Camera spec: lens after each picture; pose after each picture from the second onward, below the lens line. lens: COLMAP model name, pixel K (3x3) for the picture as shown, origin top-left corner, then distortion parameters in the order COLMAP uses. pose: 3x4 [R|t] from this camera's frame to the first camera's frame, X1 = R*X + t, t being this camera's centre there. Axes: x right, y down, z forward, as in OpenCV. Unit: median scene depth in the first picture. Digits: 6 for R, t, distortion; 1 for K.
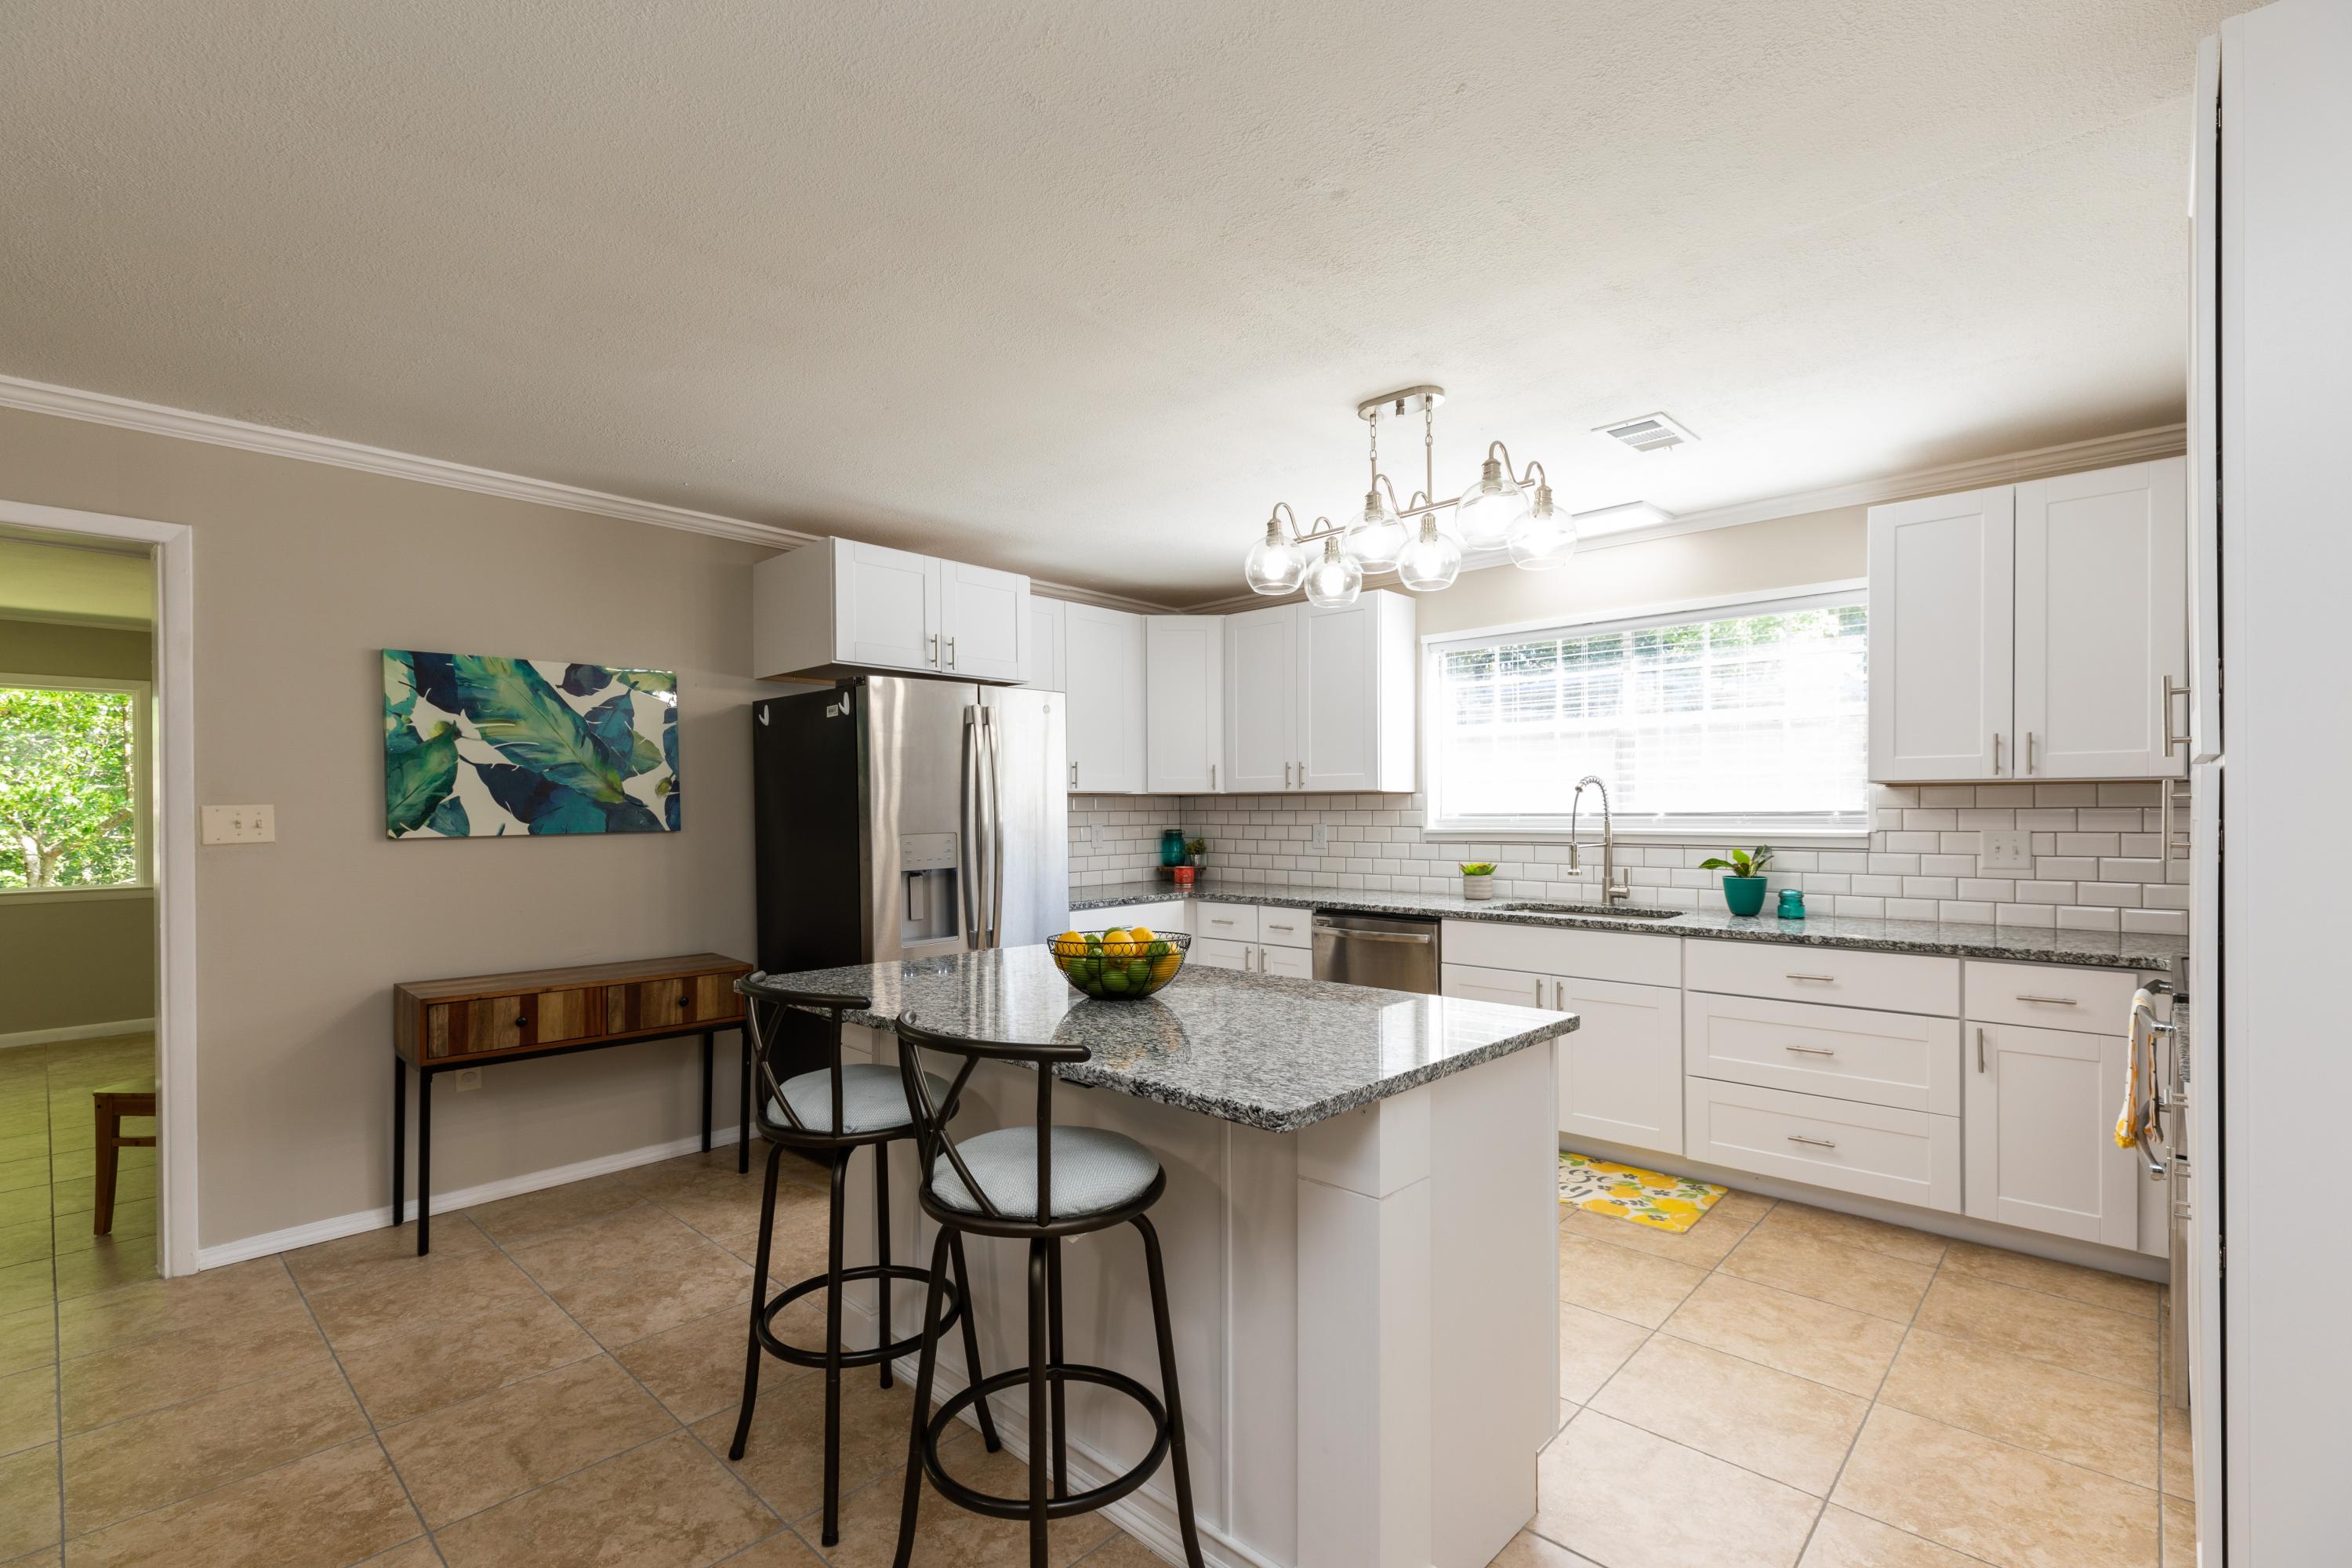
lens RADIAL K [[1059.1, 0, 1137.6], [0, 1059.1, 819.1], [0, 0, 1]] dist [-0.000021, -0.000208]
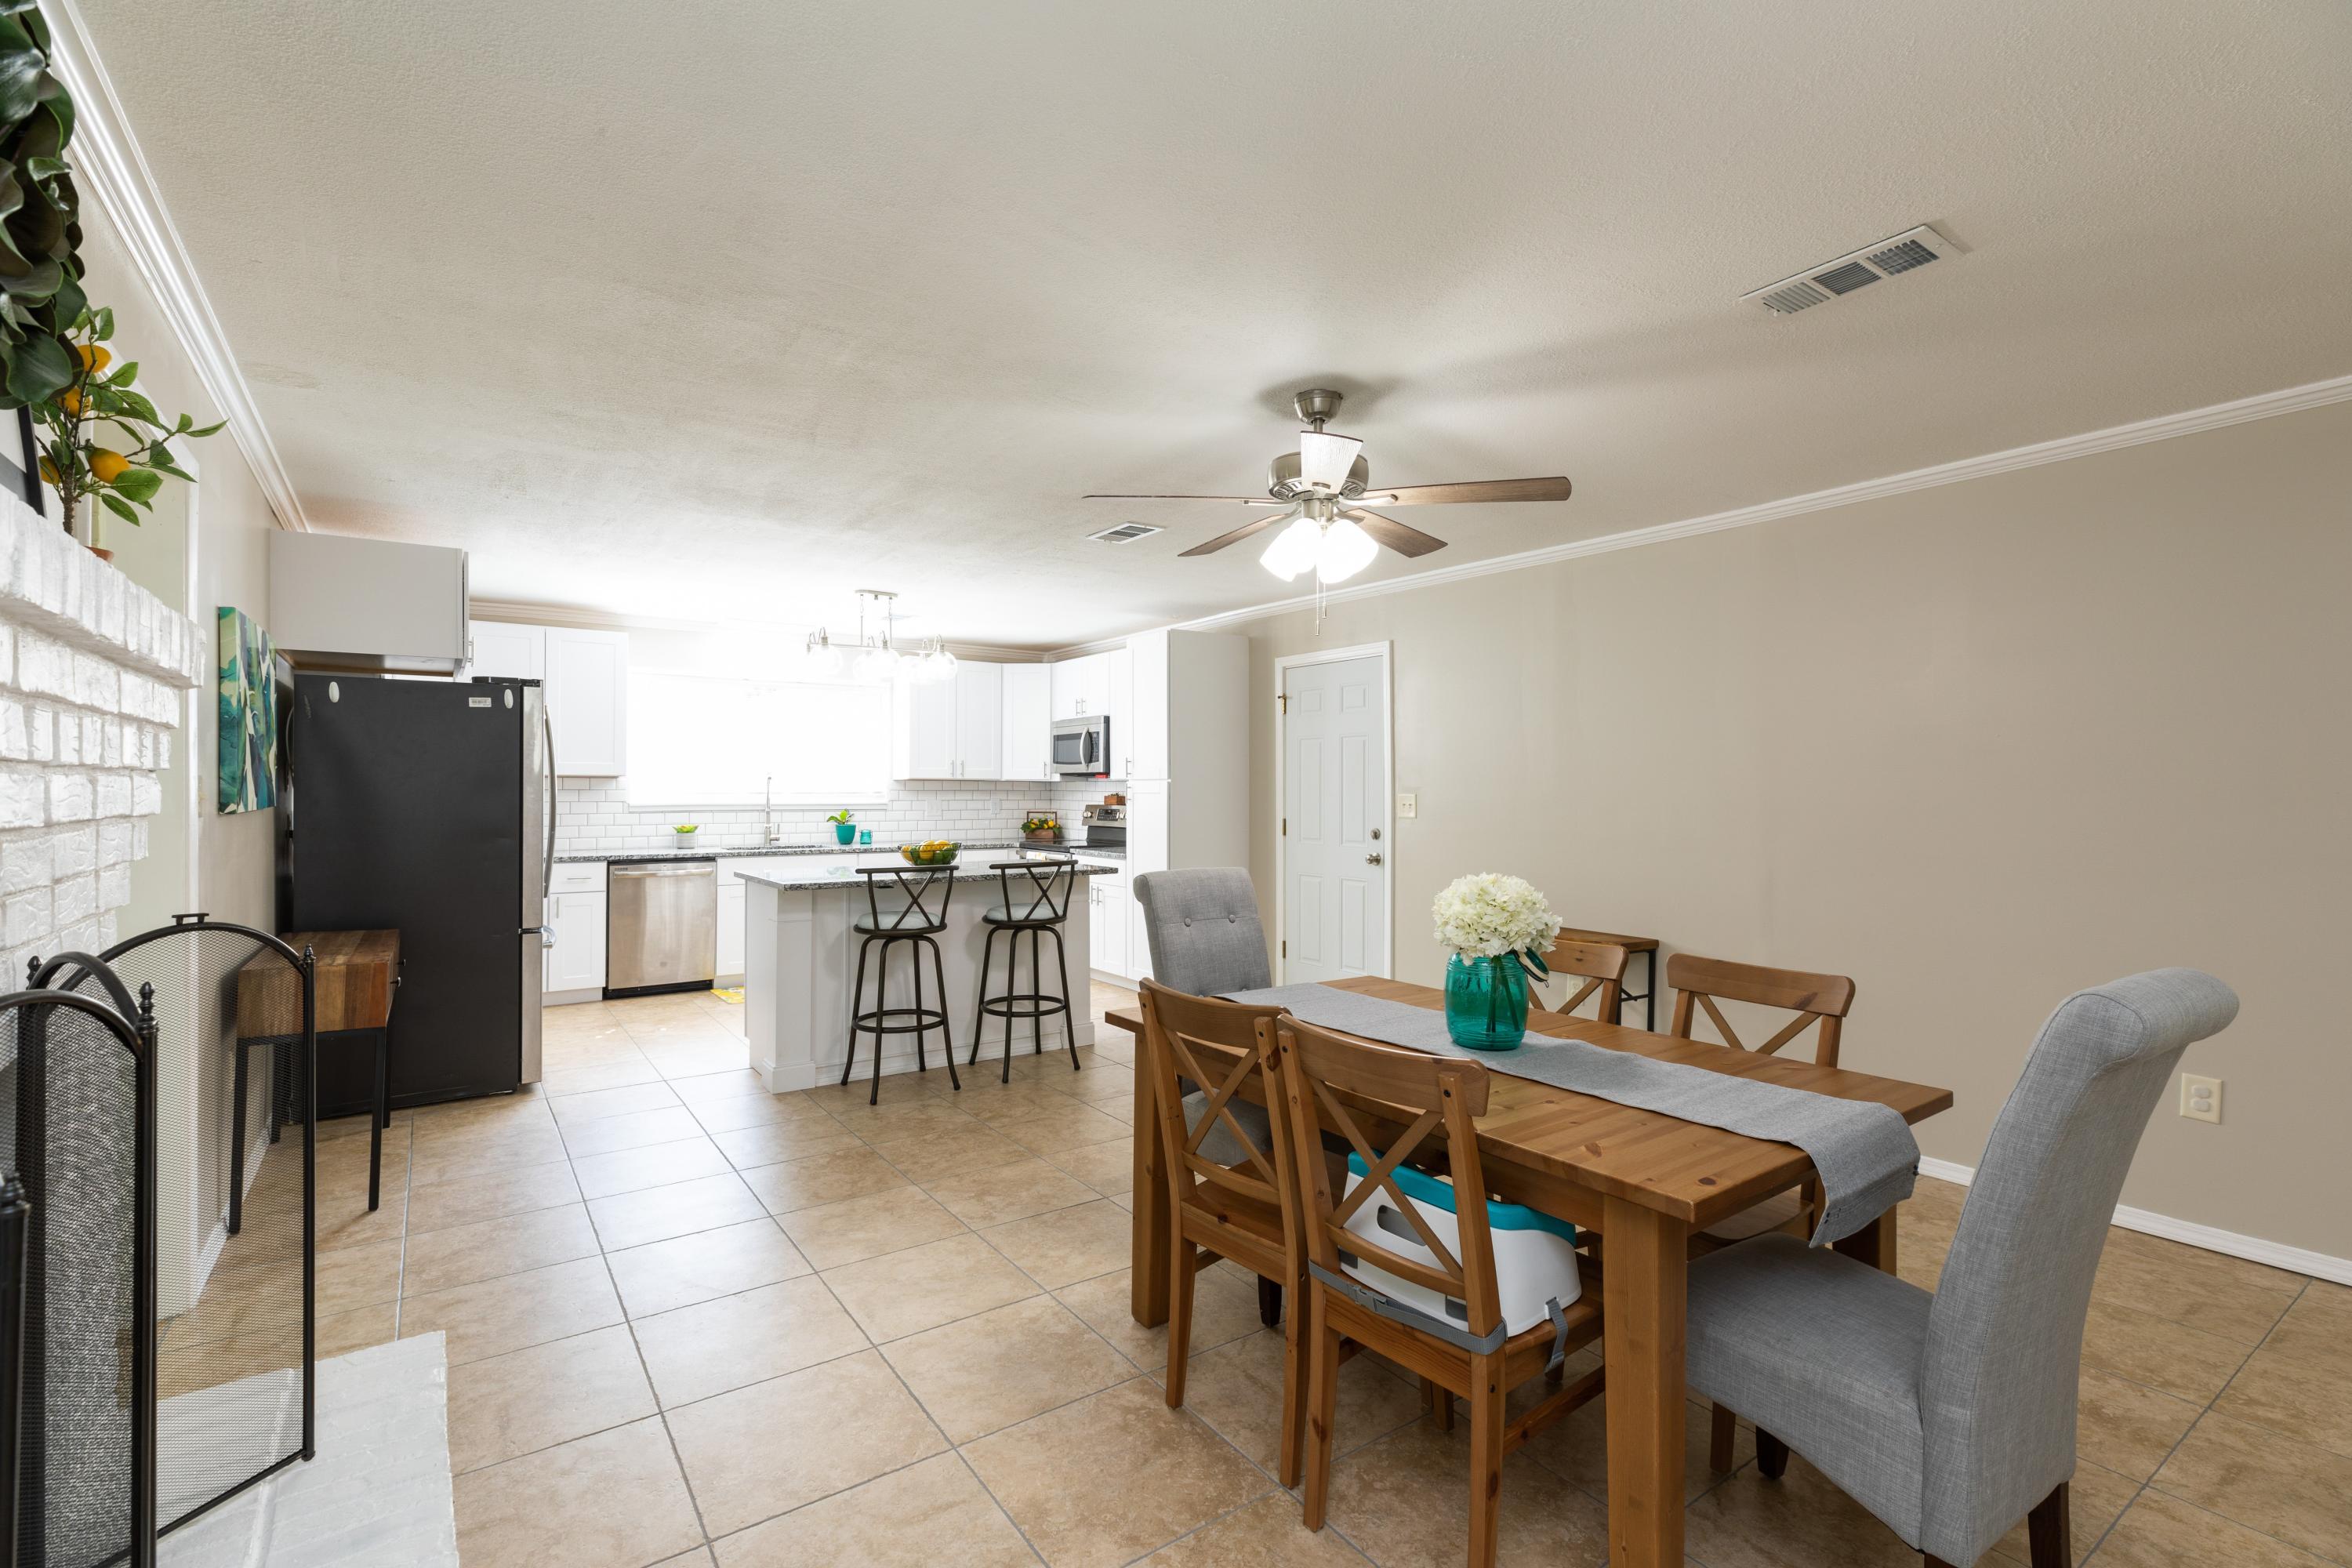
lens RADIAL K [[1059.1, 0, 1182.8], [0, 1059.1, 797.5], [0, 0, 1]] dist [-0.000021, -0.000208]
pose [[0.177701, -0.001213, 0.984084, -1.381366], [0.007875, 0.999969, -0.000189, 0.010452], [-0.984053, 0.007783, 0.177705, 0.026391]]
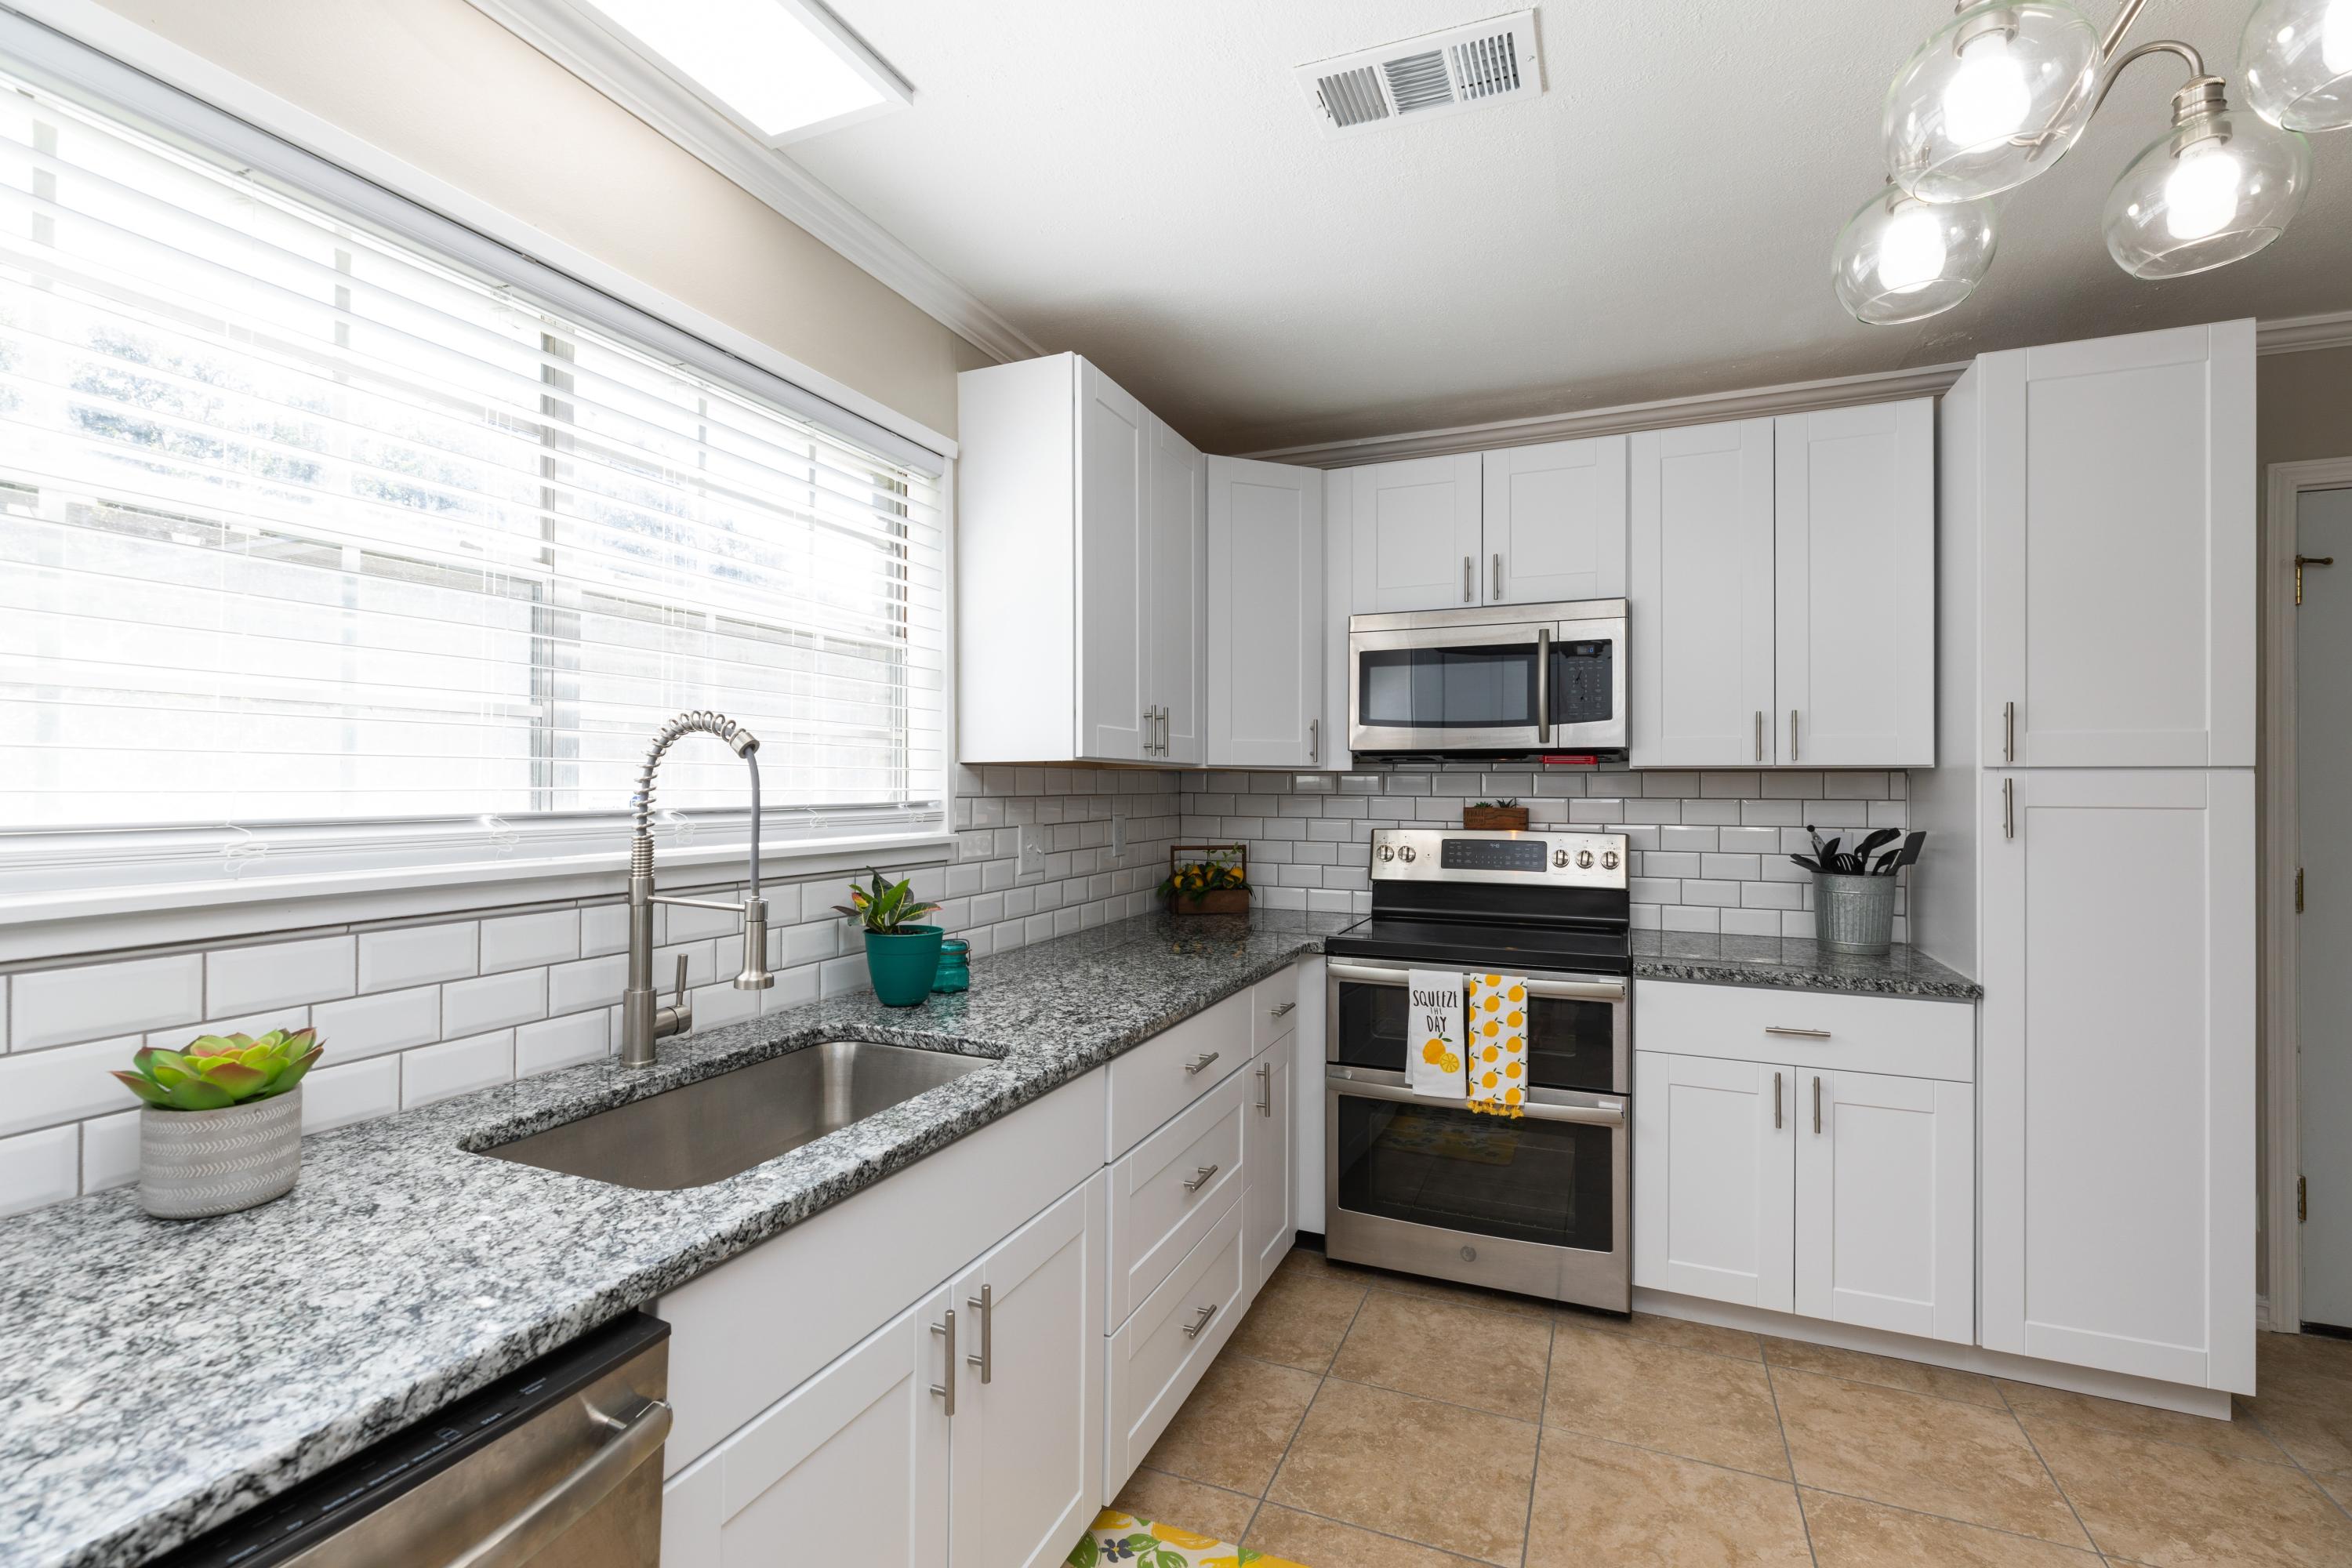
lens RADIAL K [[1059.1, 0, 1163.1], [0, 1059.1, 768.5], [0, 0, 1]] dist [-0.000021, -0.000208]
pose [[-0.354637, 0.017155, 0.934847, 0.041705], [0.007981, 0.999851, -0.015321, -0.015266], [-0.934970, 0.002028, -0.354721, 1.164367]]
